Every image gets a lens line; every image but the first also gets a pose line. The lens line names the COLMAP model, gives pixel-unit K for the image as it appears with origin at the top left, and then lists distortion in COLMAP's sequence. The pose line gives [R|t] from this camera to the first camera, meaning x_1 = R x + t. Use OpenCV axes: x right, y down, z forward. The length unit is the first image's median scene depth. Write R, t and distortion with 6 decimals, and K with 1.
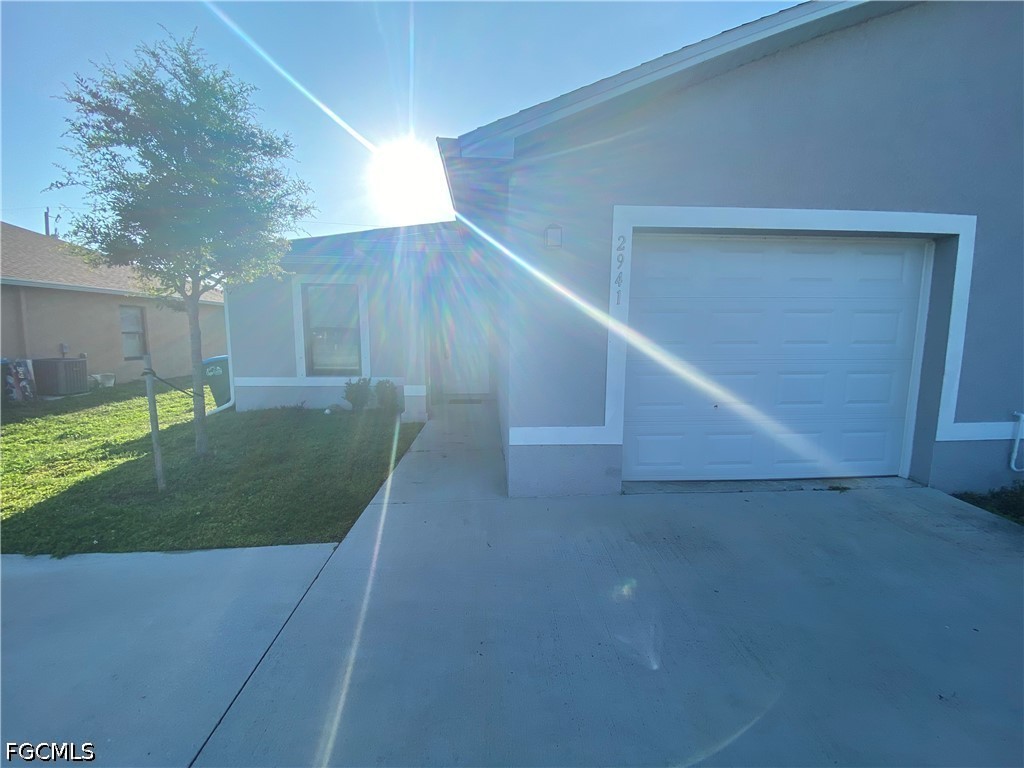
lens RADIAL K [[413.7, 0, 515.3], [0, 413.7, 381.2], [0, 0, 1]] dist [0.003746, -0.011816]
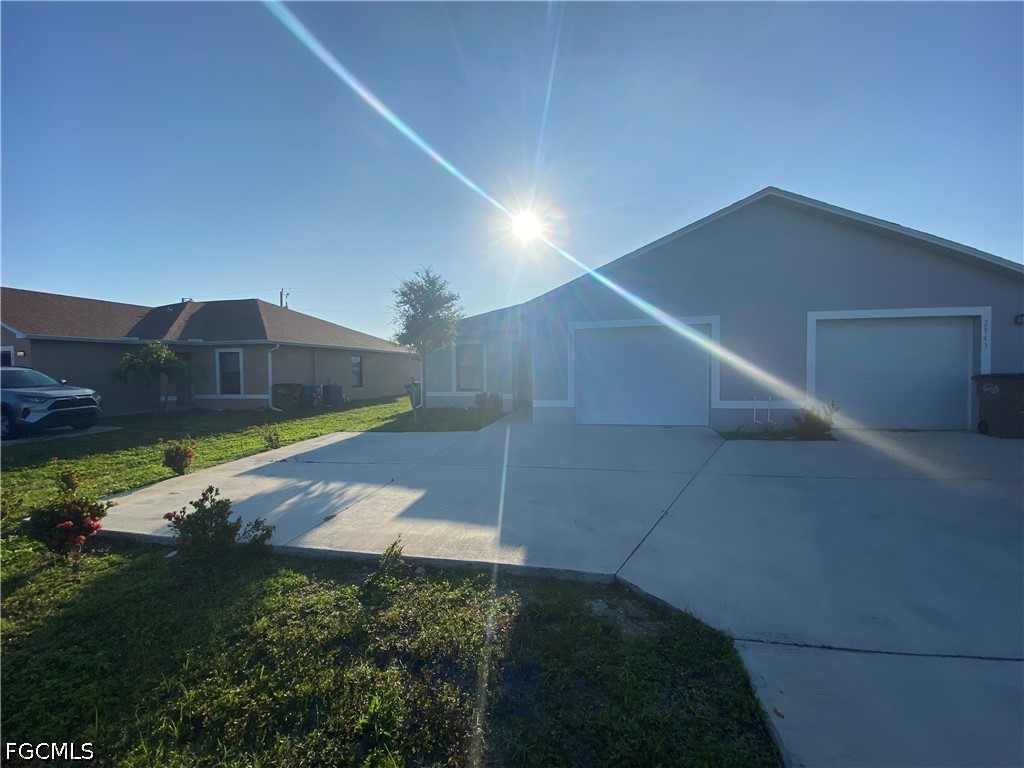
lens RADIAL K [[413.7, 0, 519.3], [0, 413.7, 379.7], [0, 0, 1]] dist [0.003746, -0.011816]
pose [[0.964950, -0.011498, -0.262183, 0.565468], [-0.011987, 0.996066, -0.087803, 0.195564], [0.262161, 0.087868, 0.961016, -1.546362]]
